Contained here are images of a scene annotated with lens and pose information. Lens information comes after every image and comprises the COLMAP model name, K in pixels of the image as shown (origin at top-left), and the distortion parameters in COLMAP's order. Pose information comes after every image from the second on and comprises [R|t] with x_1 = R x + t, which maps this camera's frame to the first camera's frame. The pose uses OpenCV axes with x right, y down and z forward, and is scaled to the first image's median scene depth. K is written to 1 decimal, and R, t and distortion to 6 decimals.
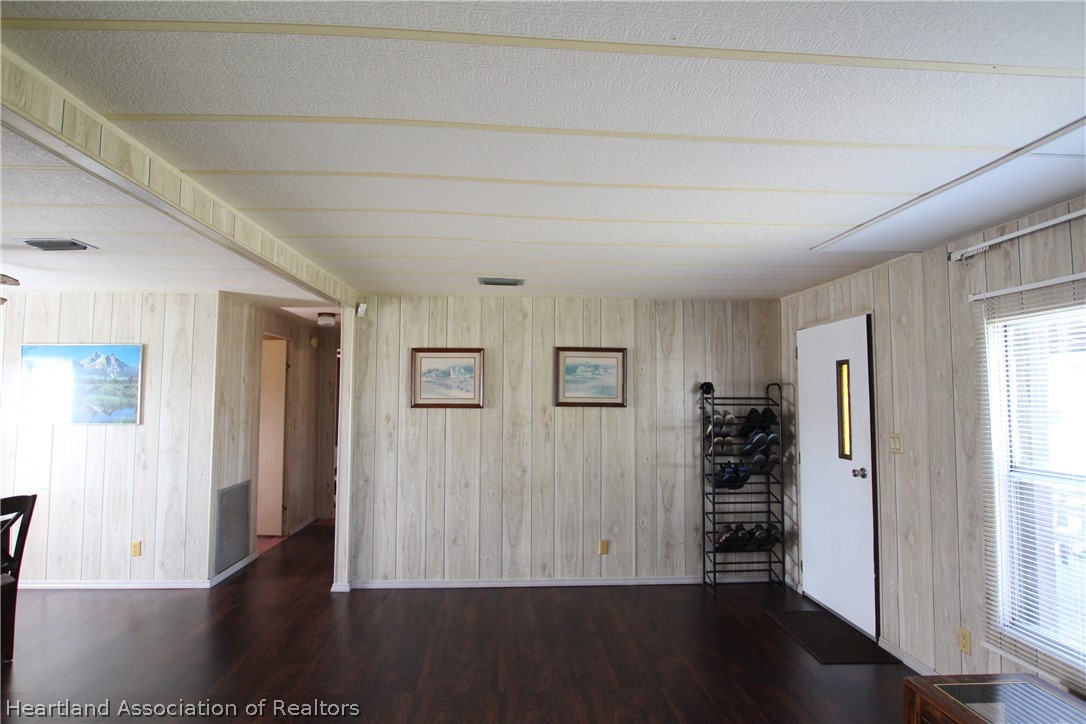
lens RADIAL K [[544.3, 0, 523.6], [0, 544.3, 362.4], [0, 0, 1]] dist [-0.031114, 0.004522]
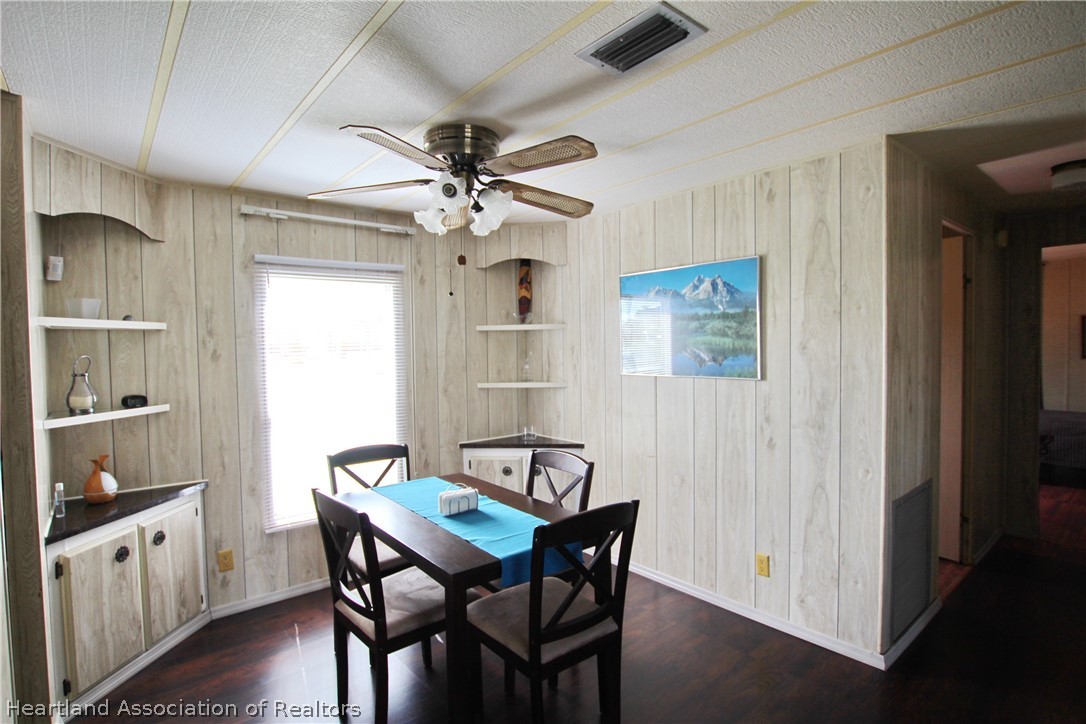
lens RADIAL K [[544.3, 0, 543.4], [0, 544.3, 362.1], [0, 0, 1]] dist [-0.031114, 0.004522]
pose [[0.601461, 0.015556, -0.798751, -0.350361], [0.070207, 0.994913, 0.072242, 0.028289], [0.795811, -0.099529, 0.597309, 0.399390]]
